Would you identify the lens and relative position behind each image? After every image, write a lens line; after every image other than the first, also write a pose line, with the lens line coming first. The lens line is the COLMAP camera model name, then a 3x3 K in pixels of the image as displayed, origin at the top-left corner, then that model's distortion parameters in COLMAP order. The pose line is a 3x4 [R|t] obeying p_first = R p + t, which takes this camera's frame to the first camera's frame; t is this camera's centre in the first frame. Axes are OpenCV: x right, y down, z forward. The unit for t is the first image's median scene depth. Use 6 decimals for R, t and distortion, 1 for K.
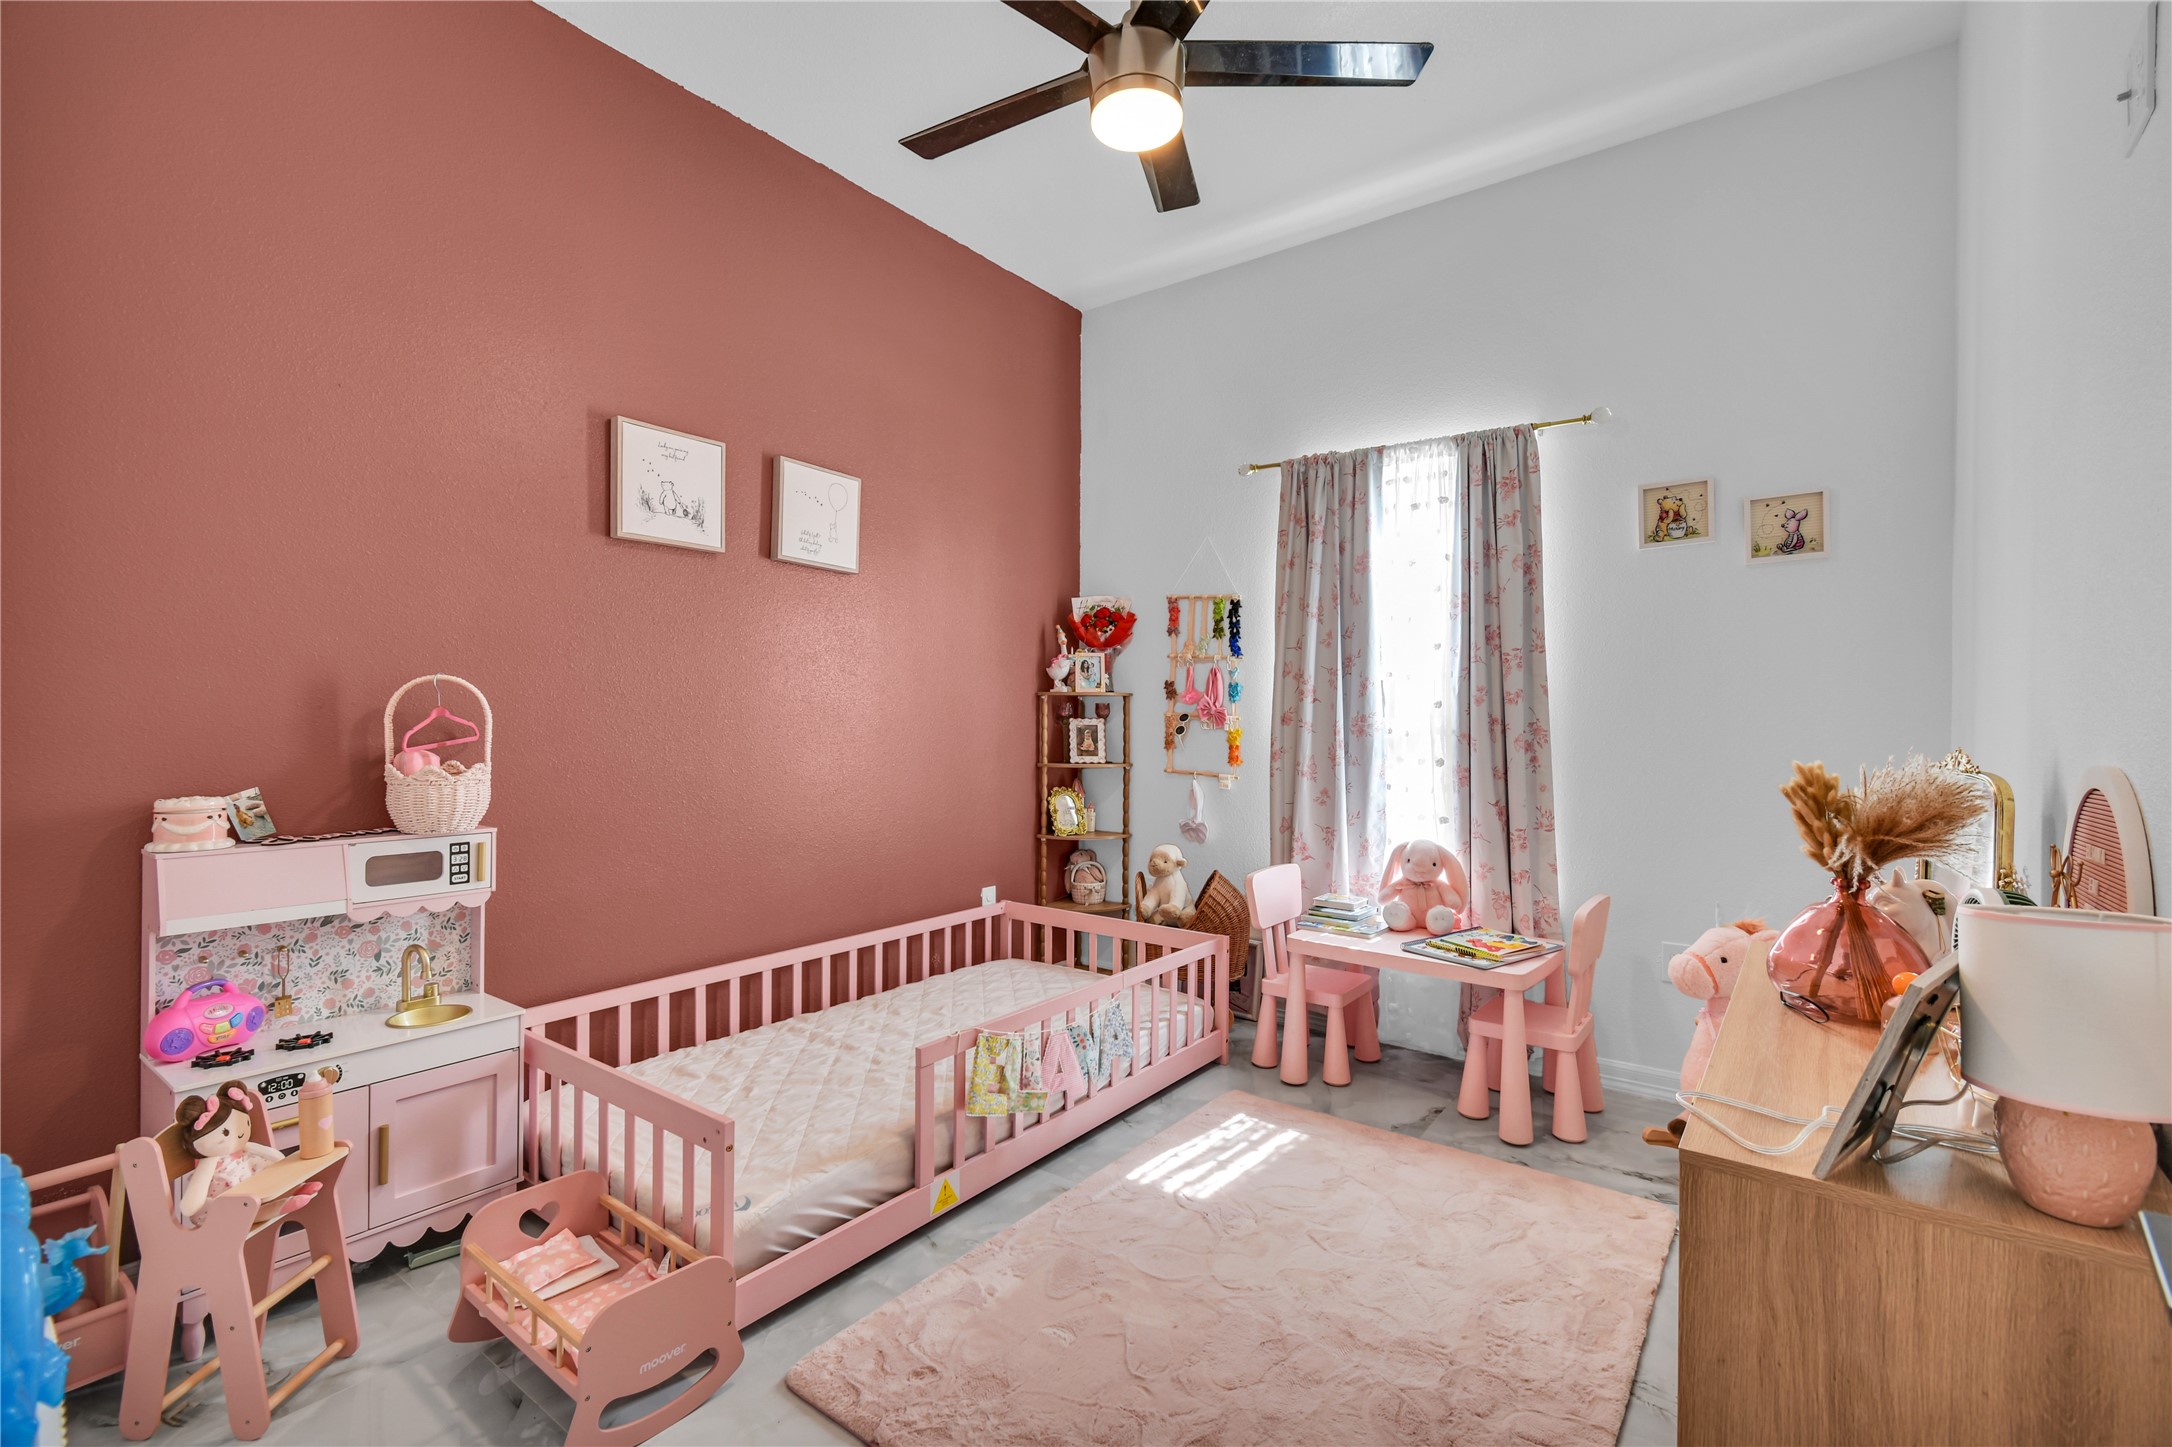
lens RADIAL K [[973.3, 0, 1091.4], [0, 973.3, 725.9], [0, 0, 1]] dist [0.007126, -0.001537]
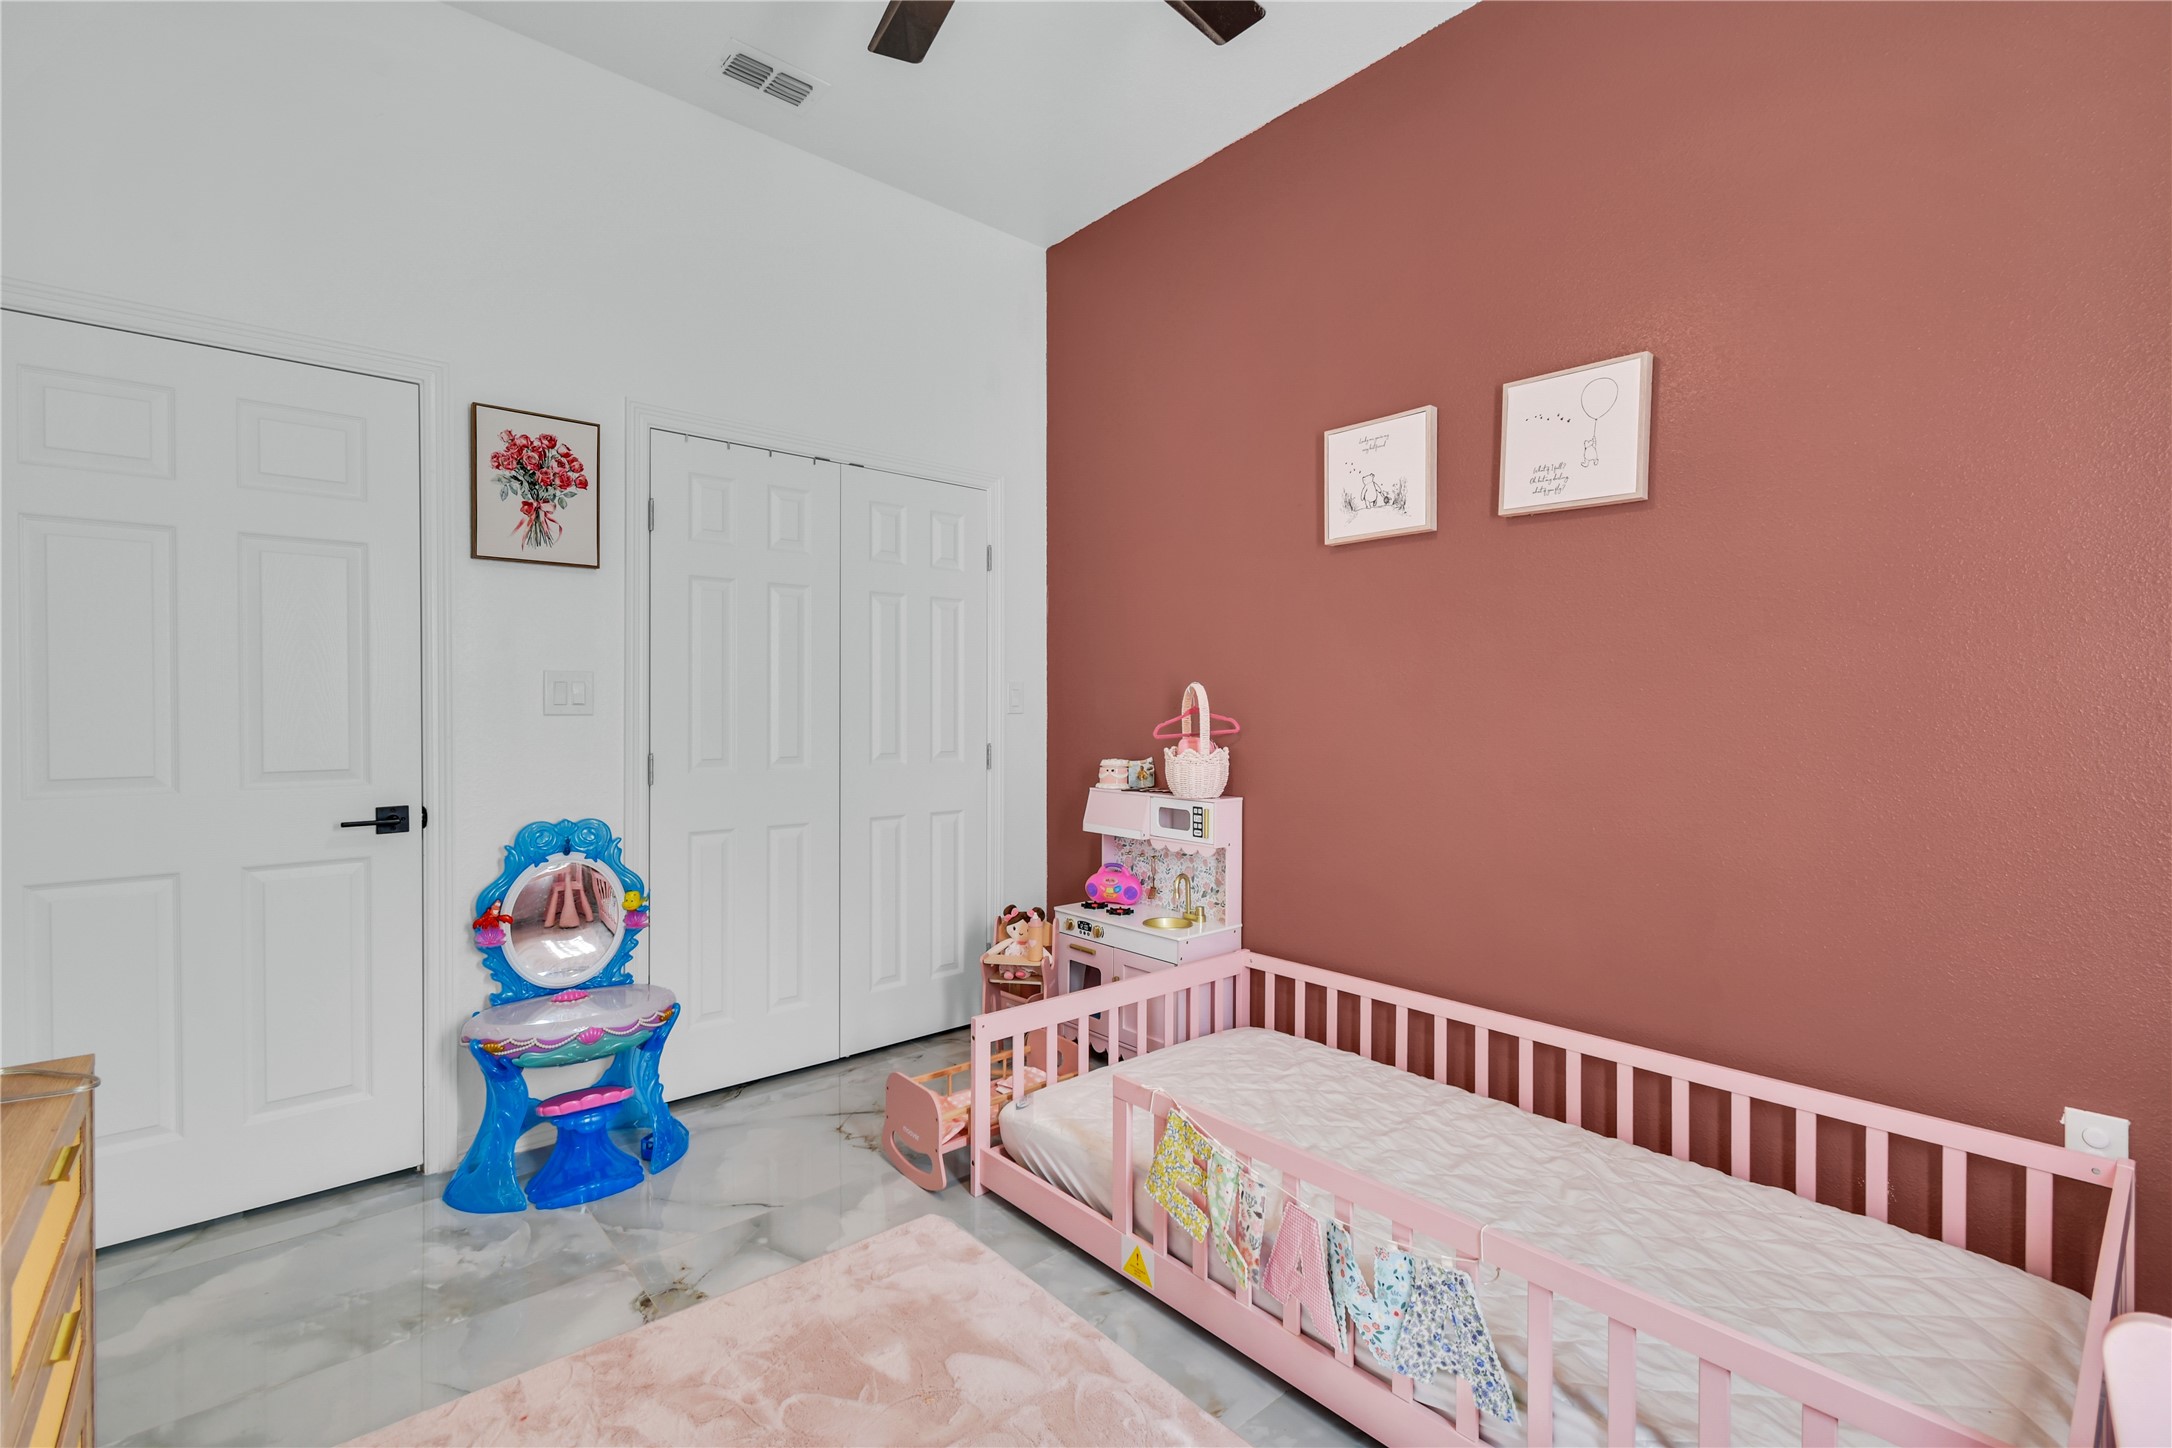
lens RADIAL K [[973.3, 0, 1094.9], [0, 973.3, 720.0], [0, 0, 1]] dist [0.007126, -0.001537]
pose [[-0.215246, -0.005347, -0.976545, 0.594044], [-0.019013, 0.999818, -0.001284, 0.002877], [0.976375, 0.018291, -0.215309, 0.964833]]
